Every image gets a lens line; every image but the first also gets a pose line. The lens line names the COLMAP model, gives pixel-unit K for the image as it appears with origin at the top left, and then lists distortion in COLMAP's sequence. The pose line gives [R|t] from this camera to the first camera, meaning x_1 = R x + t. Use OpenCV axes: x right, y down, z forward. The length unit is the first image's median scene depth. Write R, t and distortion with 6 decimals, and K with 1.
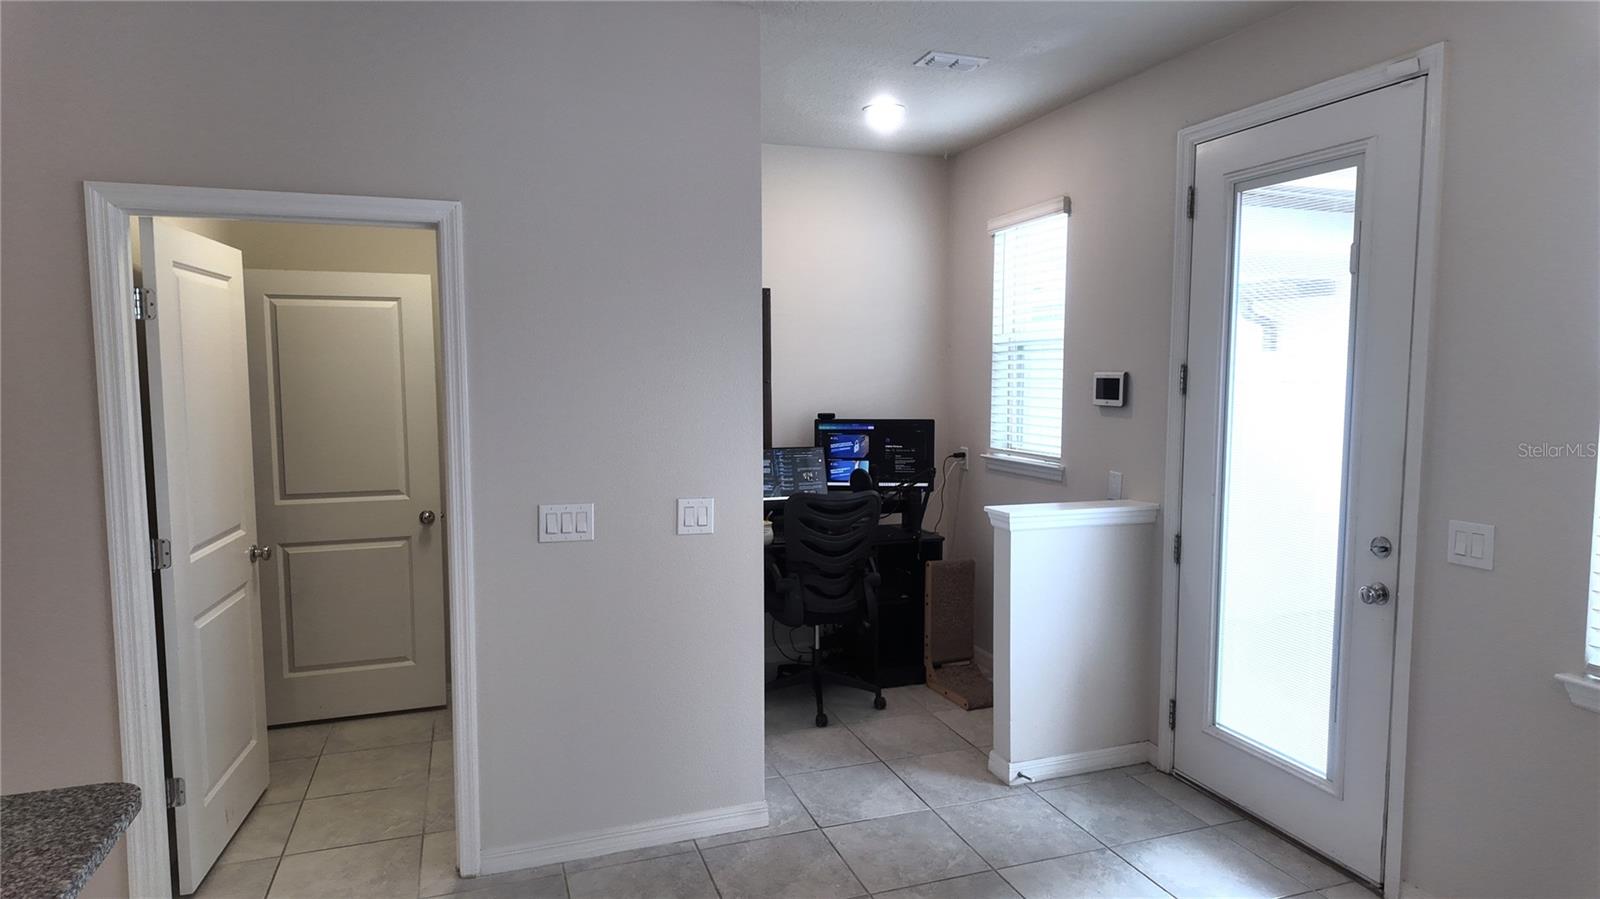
lens RADIAL K [[945.0, 0, 809.1], [0, 945.0, 457.3], [0, 0, 1]] dist [0.104160, -0.115375]
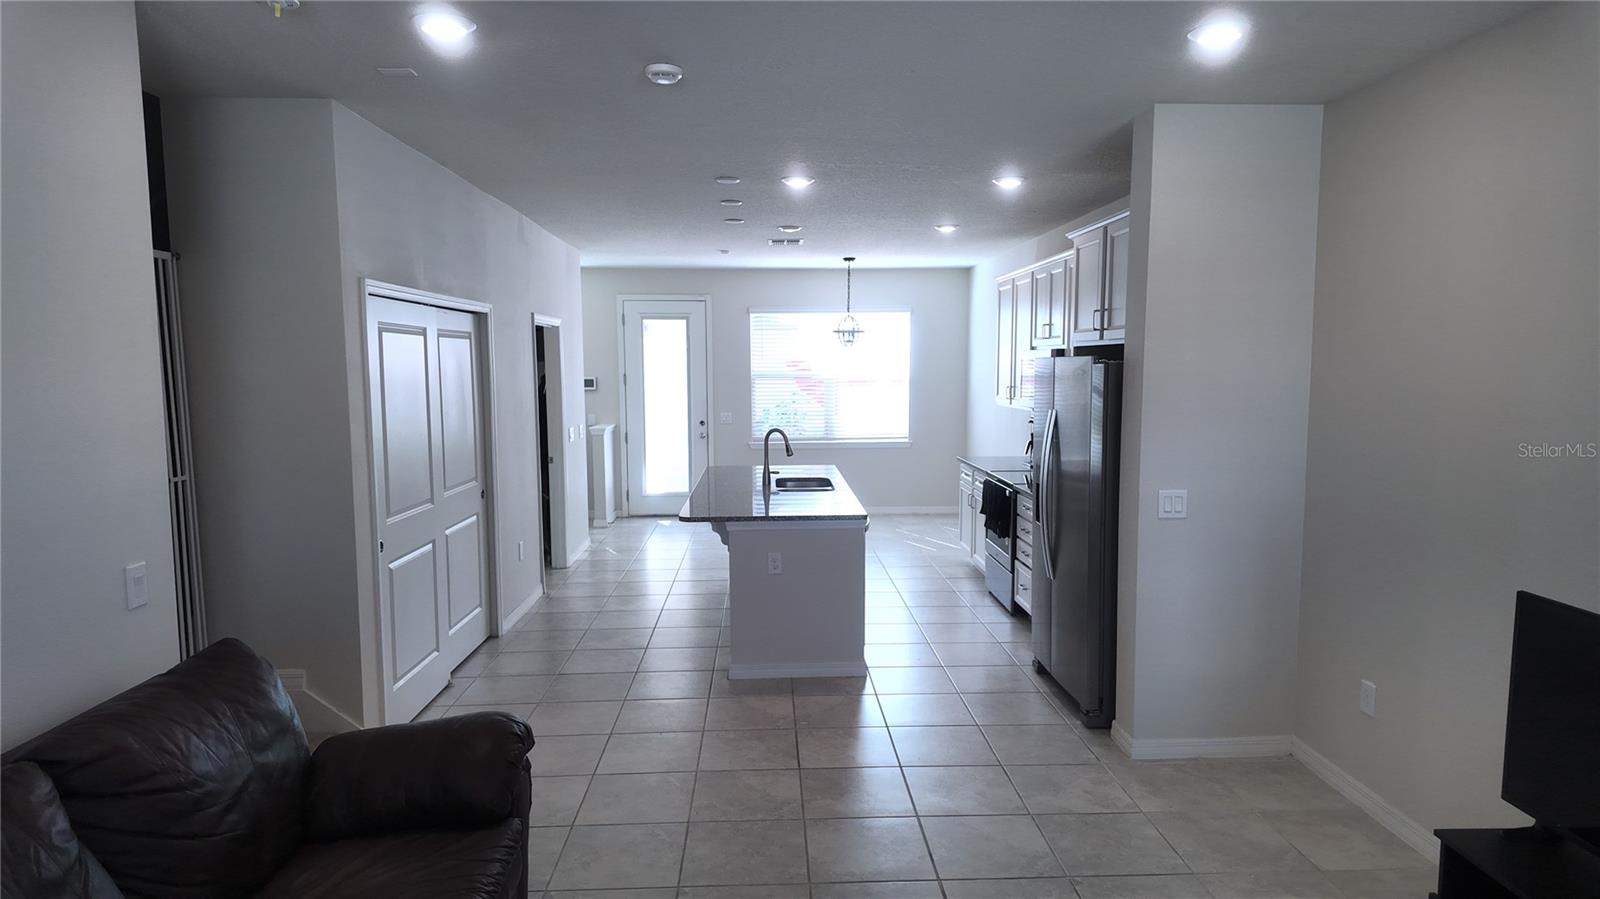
lens RADIAL K [[945.0, 0, 809.1], [0, 945.0, 457.3], [0, 0, 1]] dist [0.104160, -0.115375]
pose [[0.297858, -0.098356, 0.949530, -2.197791], [0.093641, 0.992891, 0.073474, -0.005278], [-0.950006, 0.067030, 0.304950, -0.401930]]
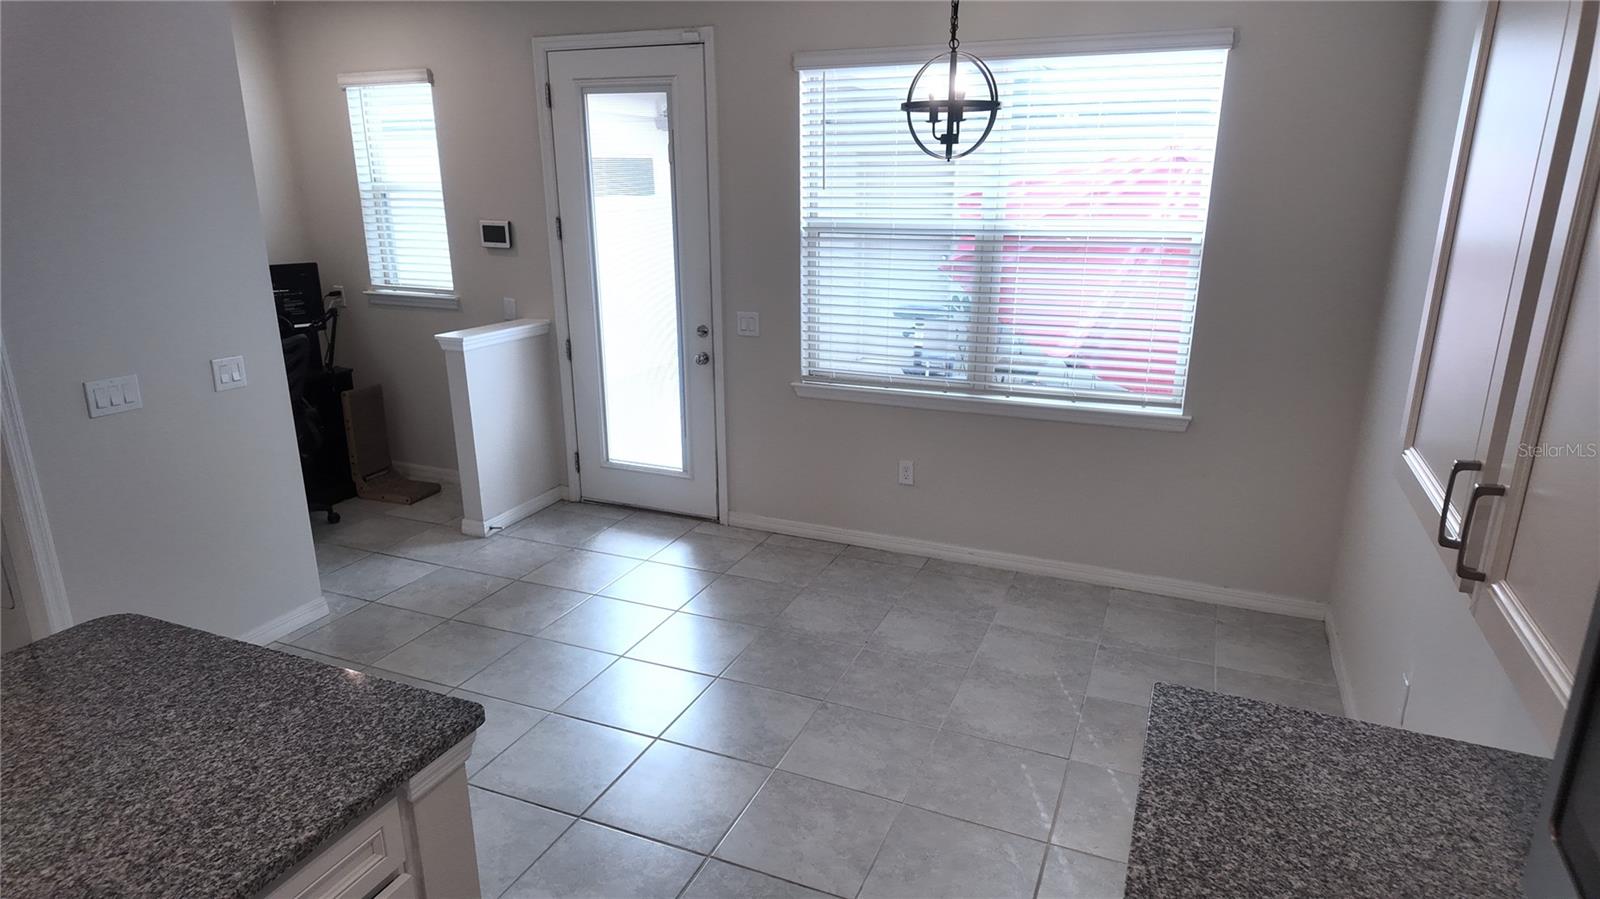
lens RADIAL K [[945.0, 0, 809.1], [0, 945.0, 457.3], [0, 0, 1]] dist [0.104160, -0.115375]
pose [[0.677456, -0.210312, 0.704856, -0.415405], [0.067692, 0.972013, 0.224964, -0.044718], [-0.732442, -0.104690, 0.672732, -0.245124]]
